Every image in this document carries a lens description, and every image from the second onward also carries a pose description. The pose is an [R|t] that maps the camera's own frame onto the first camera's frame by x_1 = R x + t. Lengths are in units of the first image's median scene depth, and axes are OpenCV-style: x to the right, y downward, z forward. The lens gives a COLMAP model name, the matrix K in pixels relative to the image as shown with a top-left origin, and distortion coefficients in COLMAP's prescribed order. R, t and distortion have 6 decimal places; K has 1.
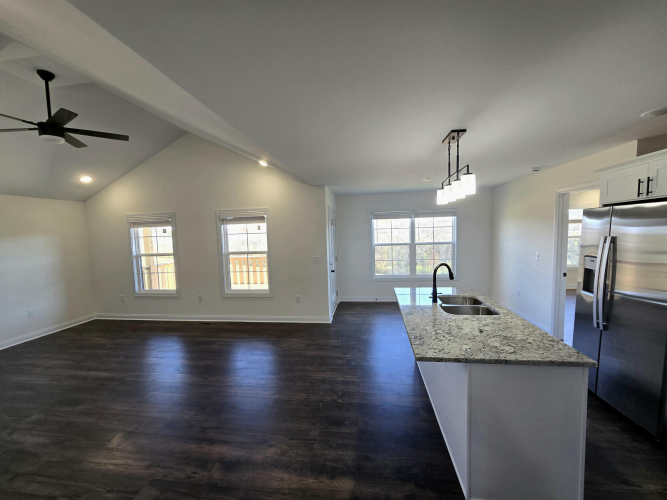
lens RADIAL K [[273.2, 0, 331.7], [0, 273.2, 253.4], [0, 0, 1]] dist [-0.010619, 0.002473]
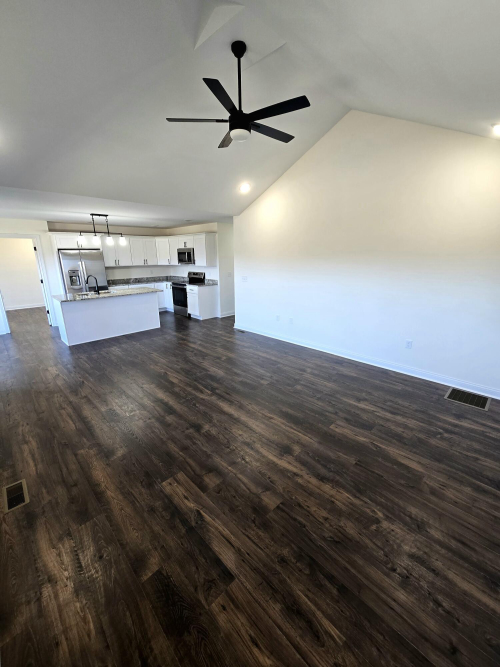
lens RADIAL K [[273.2, 0, 247.3], [0, 273.2, 333.9], [0, 0, 1]] dist [-0.010619, 0.002473]
pose [[-0.790590, -0.133665, 0.597579, -1.204343], [0.083708, 0.943133, 0.321703, -0.069603], [-0.606597, 0.304358, -0.734443, 1.323088]]
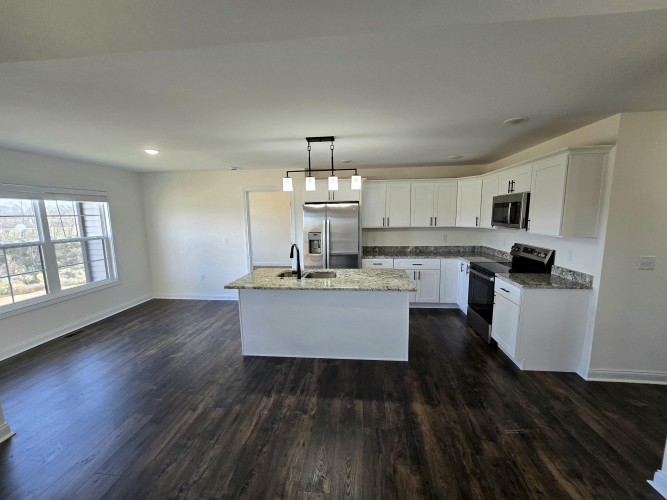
lens RADIAL K [[273.2, 0, 333.2], [0, 273.2, 253.6], [0, 0, 1]] dist [-0.010619, 0.002473]
pose [[-0.033062, -0.110567, 0.993319, -0.513056], [0.099313, 0.988580, 0.113345, -0.024983], [-0.994507, 0.102397, -0.021704, 0.610214]]
